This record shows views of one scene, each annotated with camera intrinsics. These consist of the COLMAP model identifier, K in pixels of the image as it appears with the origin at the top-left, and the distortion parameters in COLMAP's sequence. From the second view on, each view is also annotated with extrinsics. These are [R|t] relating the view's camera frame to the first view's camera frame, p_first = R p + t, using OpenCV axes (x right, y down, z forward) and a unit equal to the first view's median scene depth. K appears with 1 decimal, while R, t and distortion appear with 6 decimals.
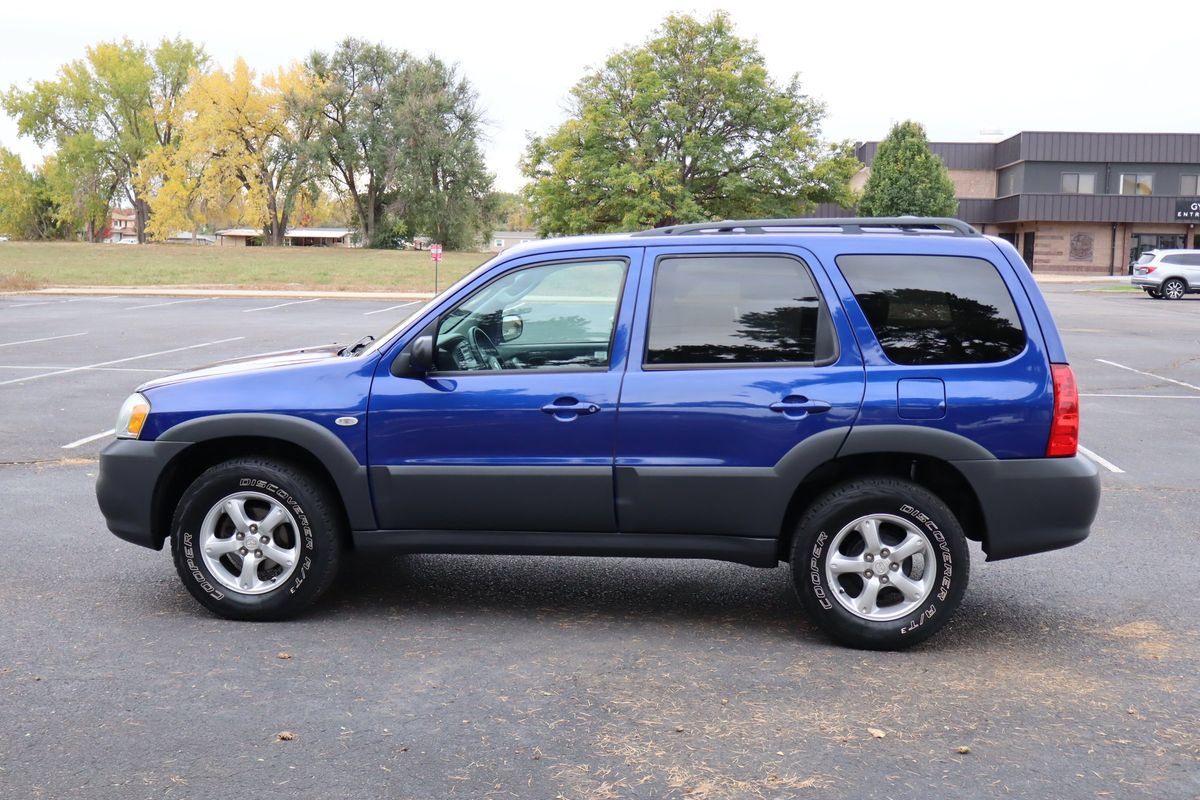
lens RADIAL K [[1353.2, 0, 603.8], [0, 1353.2, 408.6], [0, 0, 1]] dist [0.021377, 0.000000]
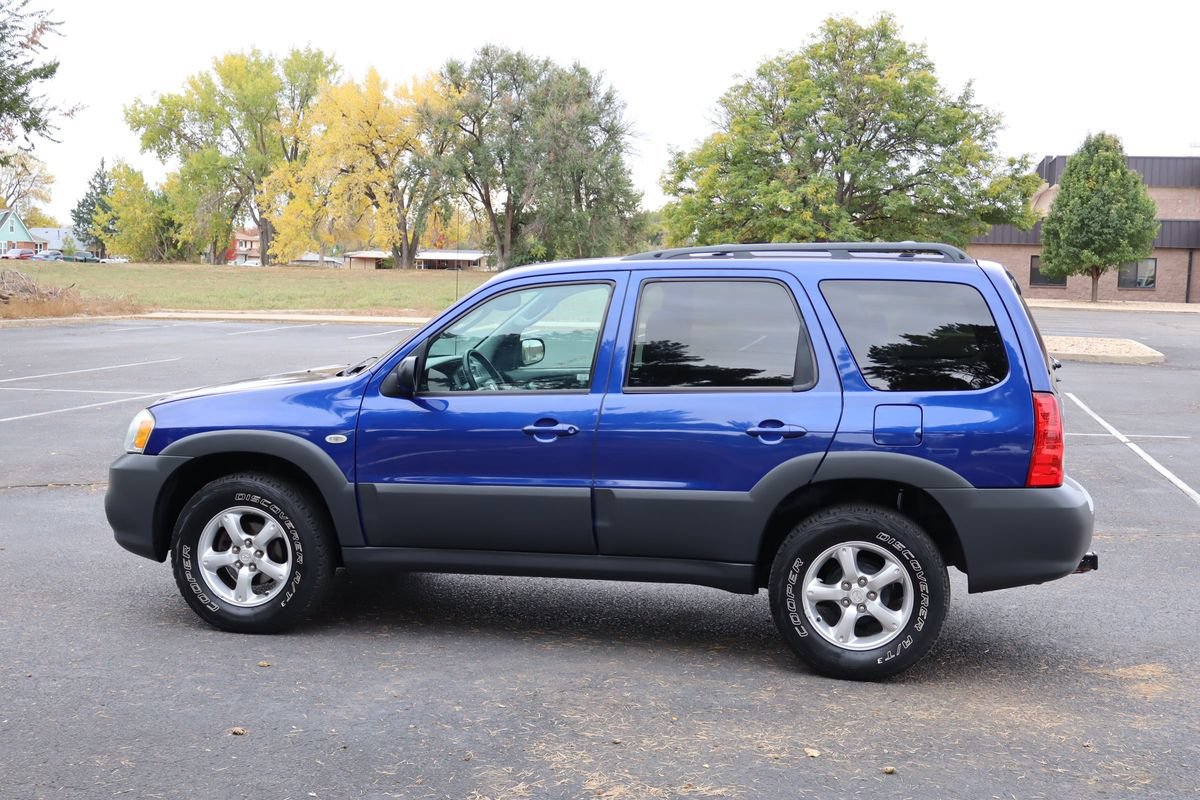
lens RADIAL K [[1532.0, 0, 636.7], [0, 1532.0, 413.9], [0, 0, 1]] dist [0.015558, 0.000000]
pose [[0.994620, 0.015489, -0.102424, 0.150362], [-0.018198, 0.999507, -0.025566, 0.015497], [0.101977, 0.027292, 0.994412, -0.125726]]
